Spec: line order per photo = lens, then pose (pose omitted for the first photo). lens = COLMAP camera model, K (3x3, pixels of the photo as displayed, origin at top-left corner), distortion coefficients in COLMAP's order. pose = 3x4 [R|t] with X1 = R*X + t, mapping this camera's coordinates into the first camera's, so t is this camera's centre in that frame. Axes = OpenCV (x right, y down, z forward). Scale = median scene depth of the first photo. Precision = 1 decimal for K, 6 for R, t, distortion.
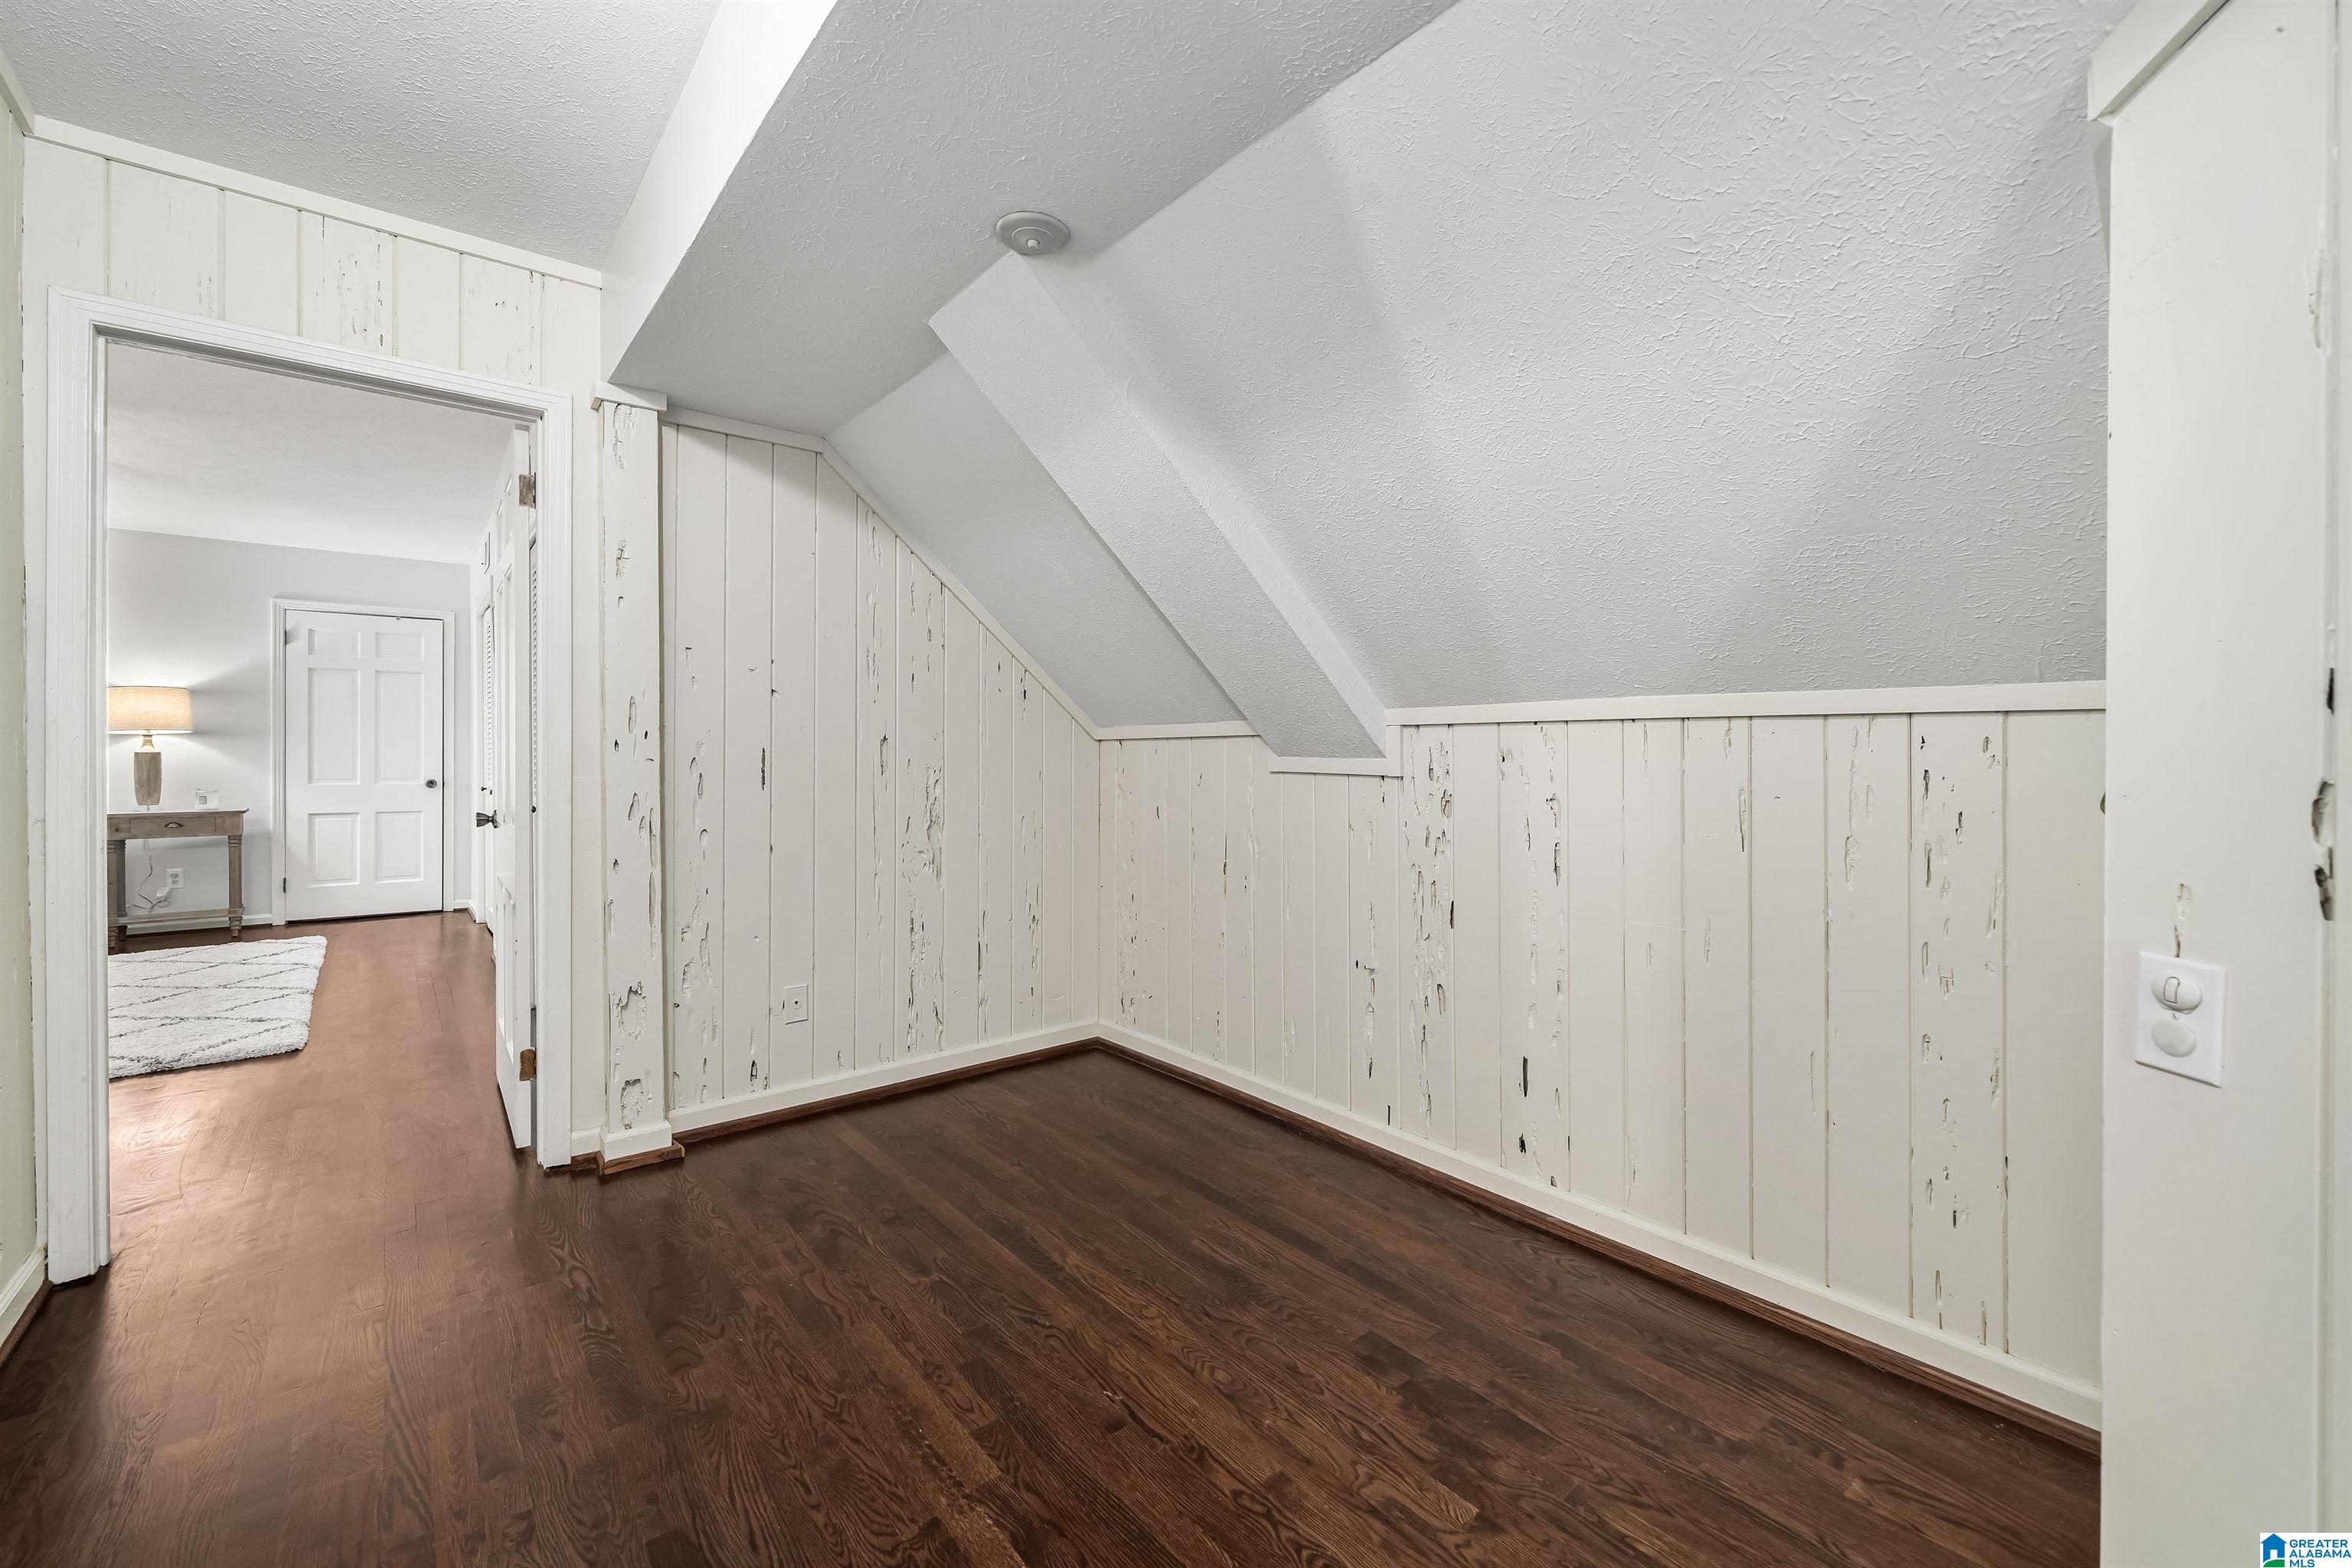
lens RADIAL K [[967.4, 0, 1176.2], [0, 967.4, 750.6], [0, 0, 1]] dist [-0.002155, -0.000004]
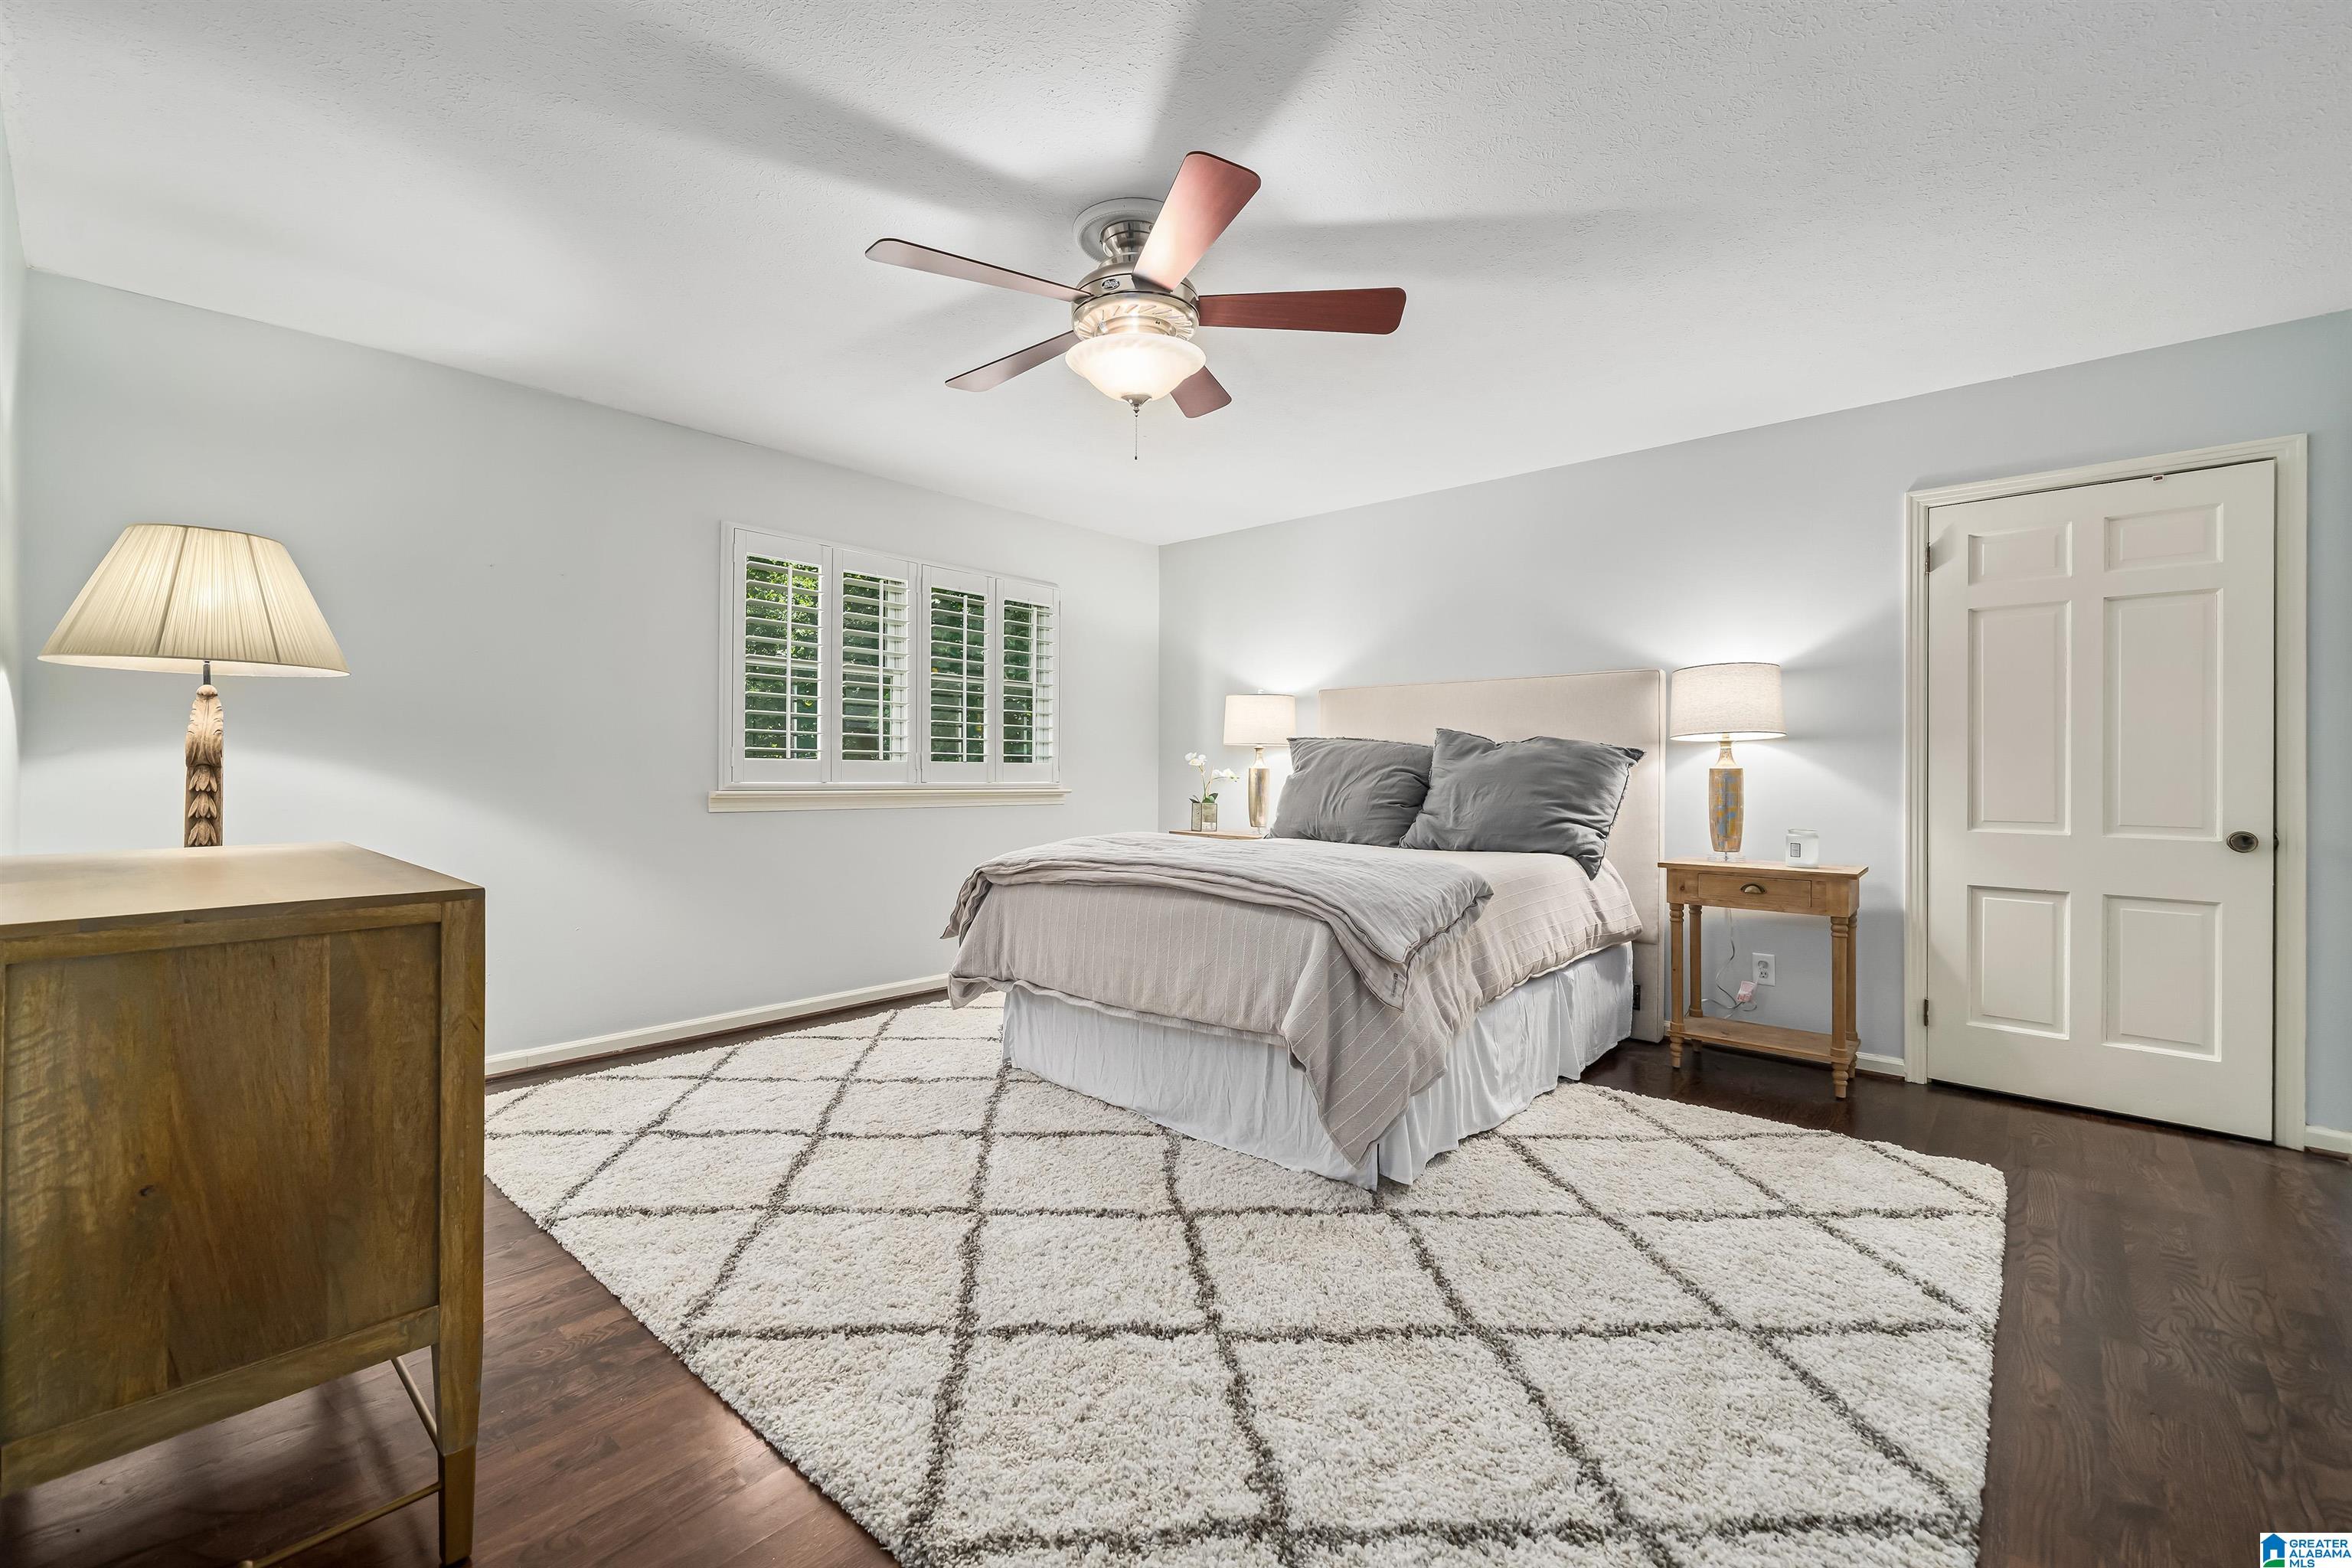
lens RADIAL K [[967.4, 0, 1175.6], [0, 967.4, 773.1], [0, 0, 1]] dist [-0.002155, -0.000004]
pose [[0.149642, 0.001871, -0.988738, -0.463942], [0.000221, 0.999998, 0.001925, 0.002657], [0.988740, -0.000506, 0.149641, 0.517468]]
